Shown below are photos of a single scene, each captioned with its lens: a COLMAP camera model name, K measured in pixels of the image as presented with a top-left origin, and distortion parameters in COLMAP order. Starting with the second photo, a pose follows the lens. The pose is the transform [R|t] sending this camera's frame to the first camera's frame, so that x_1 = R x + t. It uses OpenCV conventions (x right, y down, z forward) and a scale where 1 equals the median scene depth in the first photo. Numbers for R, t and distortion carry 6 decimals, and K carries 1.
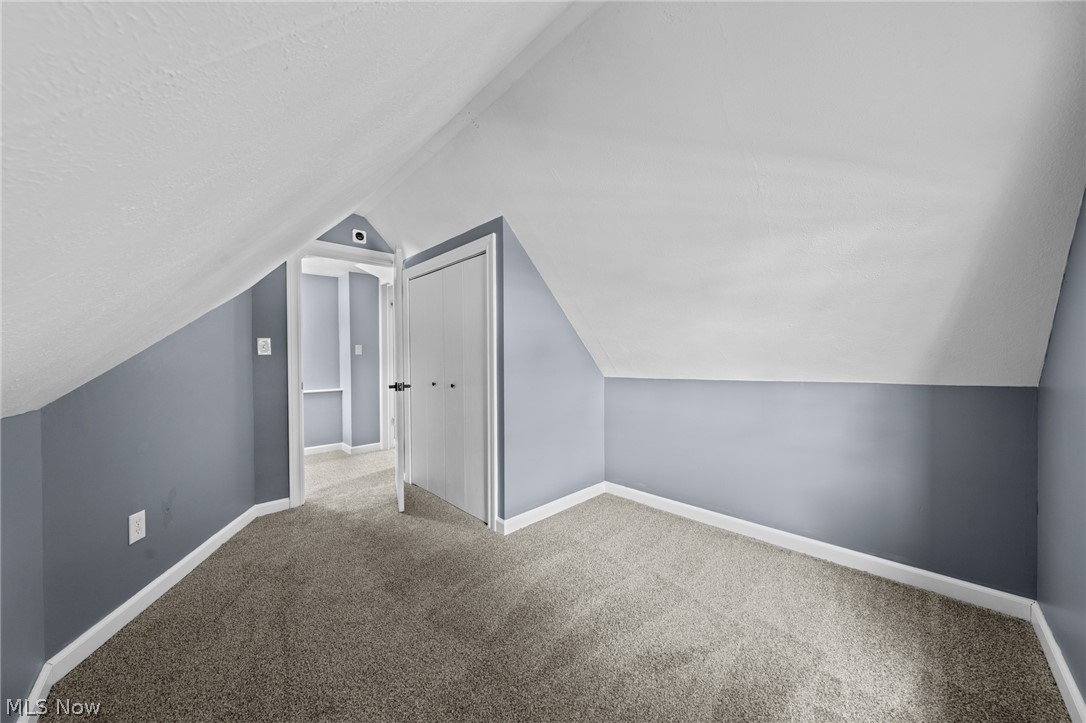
lens RADIAL K [[367.9, 0, 547.5], [0, 367.9, 361.5], [0, 0, 1]] dist [-0.004292, -0.000195]
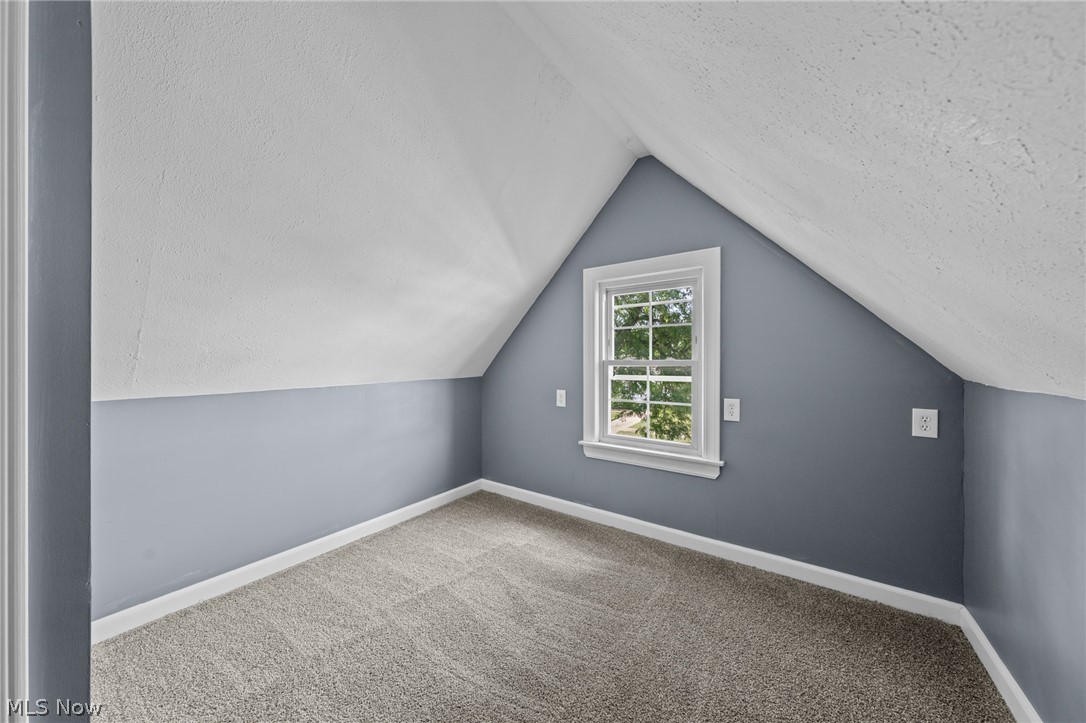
lens RADIAL K [[367.9, 0, 547.5], [0, 367.9, 361.5], [0, 0, 1]] dist [-0.004292, -0.000195]
pose [[-0.179210, 0.005930, 0.983793, -0.633832], [0.009816, 0.999943, -0.004239, -0.000878], [-0.983762, 0.008897, -0.179258, 0.786477]]
